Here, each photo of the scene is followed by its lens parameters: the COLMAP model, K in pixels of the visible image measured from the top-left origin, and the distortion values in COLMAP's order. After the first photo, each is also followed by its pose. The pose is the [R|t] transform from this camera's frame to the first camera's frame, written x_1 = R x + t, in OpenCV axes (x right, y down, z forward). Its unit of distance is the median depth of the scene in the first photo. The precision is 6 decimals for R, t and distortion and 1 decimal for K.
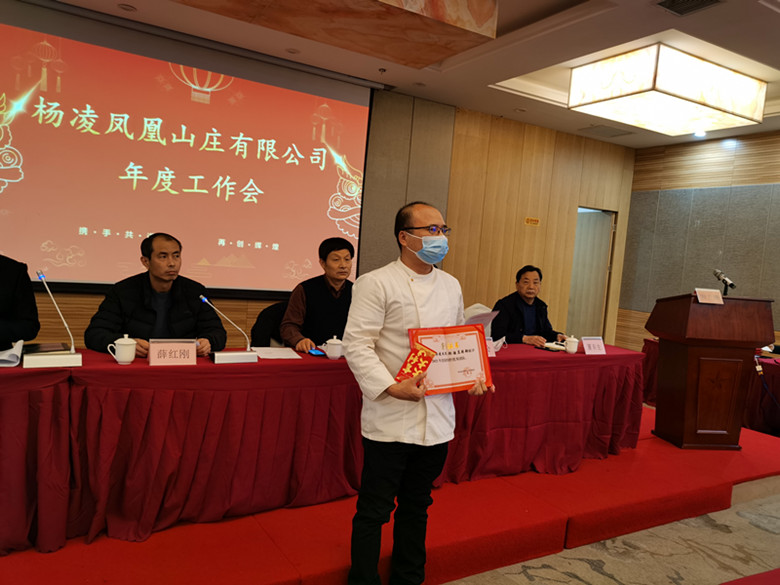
lens RADIAL K [[594.8, 0, 392.0], [0, 594.8, 293.3], [0, 0, 1]] dist [0.041892, -0.029348]
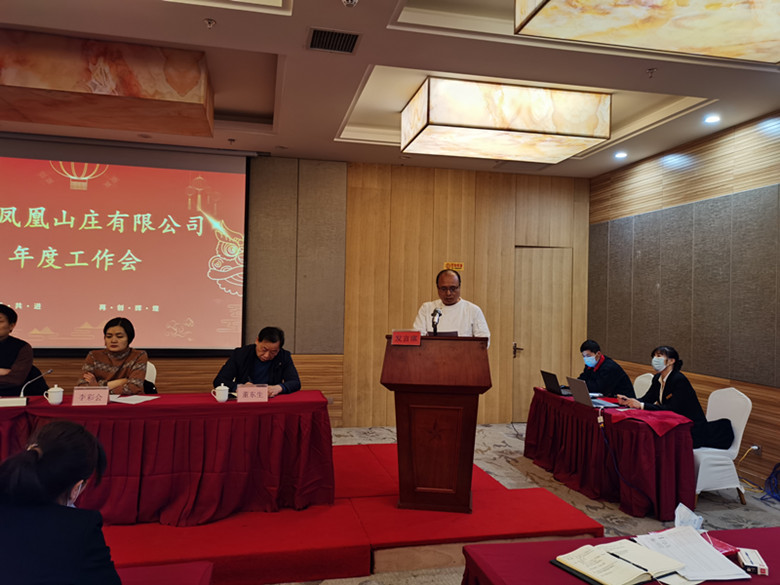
lens RADIAL K [[594.8, 0, 390.9], [0, 594.8, 293.5], [0, 0, 1]] dist [0.041892, -0.029348]
pose [[0.950657, -0.064035, -0.303563, 0.598924], [0.034948, 0.994343, -0.100306, 0.021973], [0.308269, 0.084747, 0.947517, 0.093153]]
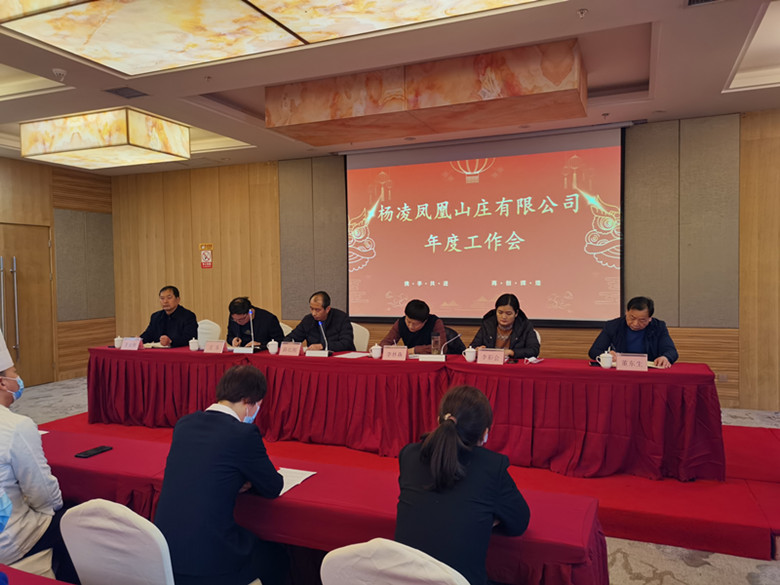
lens RADIAL K [[594.8, 0, 394.6], [0, 594.8, 293.5], [0, 0, 1]] dist [0.041892, -0.029348]
pose [[0.604667, -0.063116, -0.793974, 0.631833], [0.010804, 0.997414, -0.071060, 0.027491], [0.796405, 0.034390, 0.603784, 0.046589]]
